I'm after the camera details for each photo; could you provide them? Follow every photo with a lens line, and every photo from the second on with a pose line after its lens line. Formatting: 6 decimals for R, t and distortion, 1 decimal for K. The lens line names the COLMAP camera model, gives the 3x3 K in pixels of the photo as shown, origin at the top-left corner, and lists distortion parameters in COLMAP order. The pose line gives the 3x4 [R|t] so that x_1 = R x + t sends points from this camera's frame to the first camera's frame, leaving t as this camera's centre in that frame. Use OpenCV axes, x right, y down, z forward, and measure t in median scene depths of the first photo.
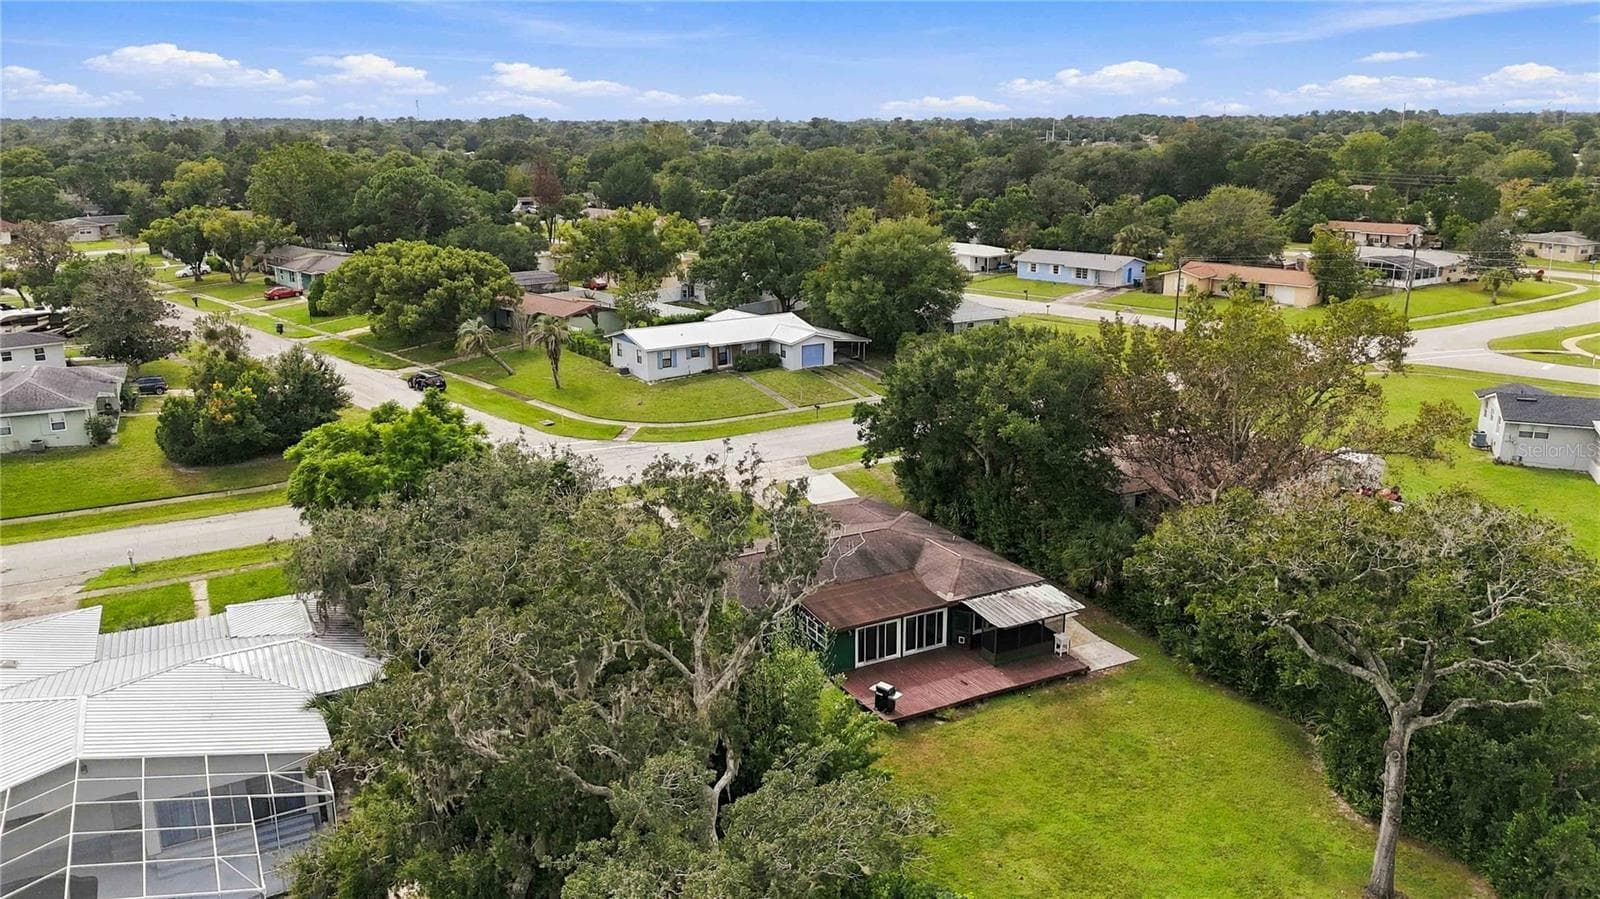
lens RADIAL K [[1175.8, 0, 800.0], [0, 1175.8, 449.5], [0, 0, 1]] dist [0.071410, -0.076764]
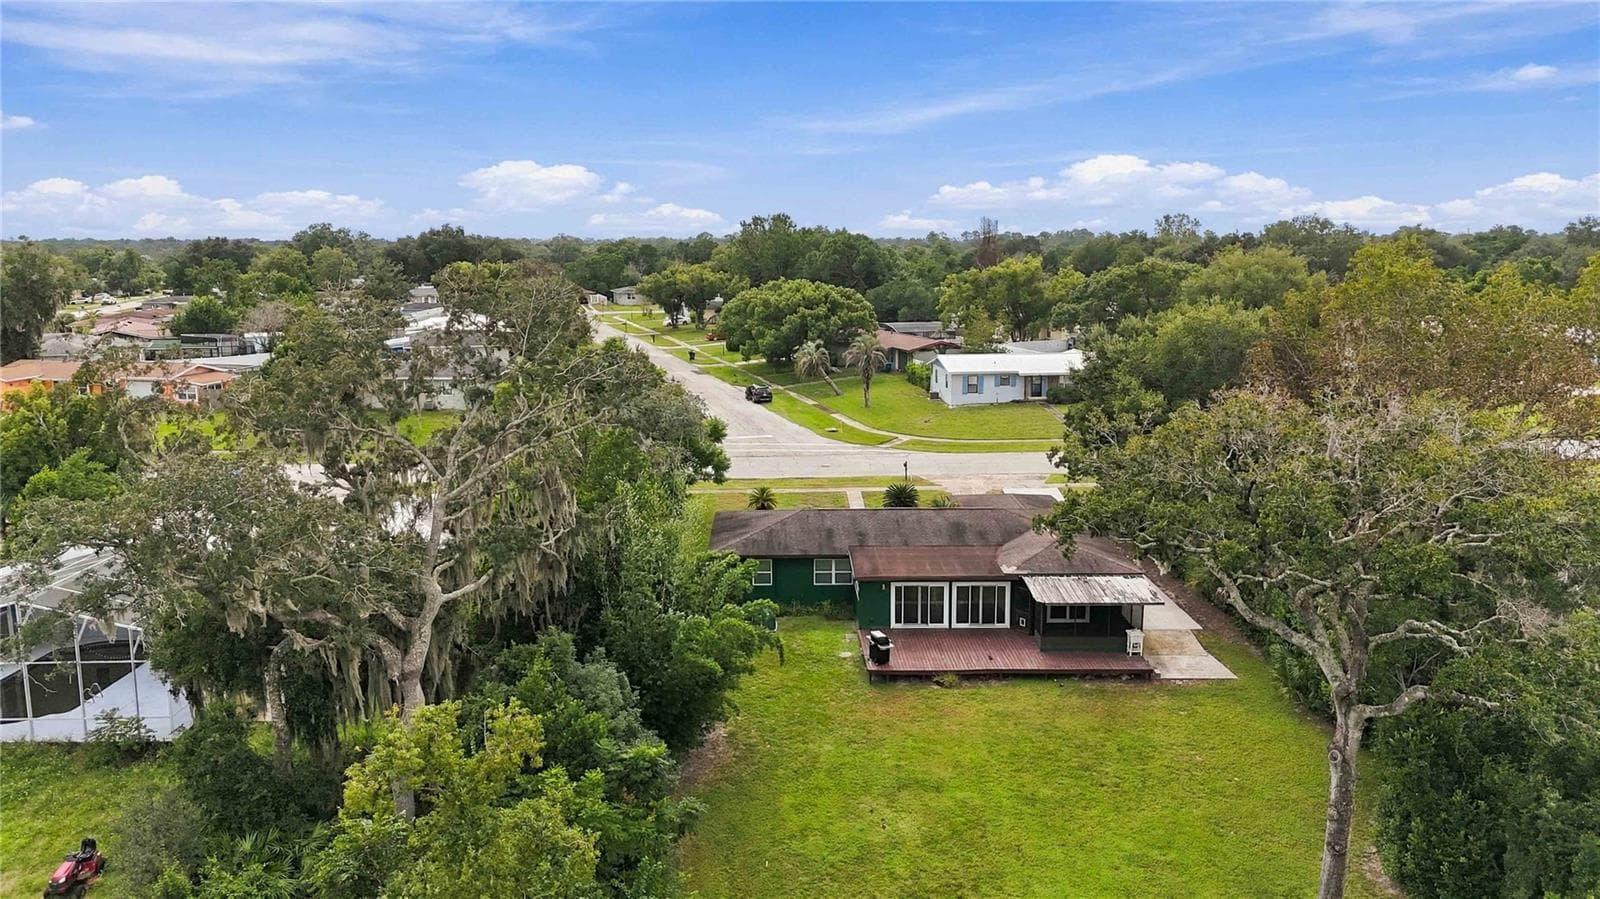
lens RADIAL K [[1175.8, 0, 800.0], [0, 1175.8, 449.5], [0, 0, 1]] dist [0.071410, -0.076764]
pose [[0.890863, 0.078867, -0.447374, 0.365171], [-0.121783, 0.990229, -0.067943, 0.110958], [0.437644, 0.115010, 0.891762, 0.118514]]
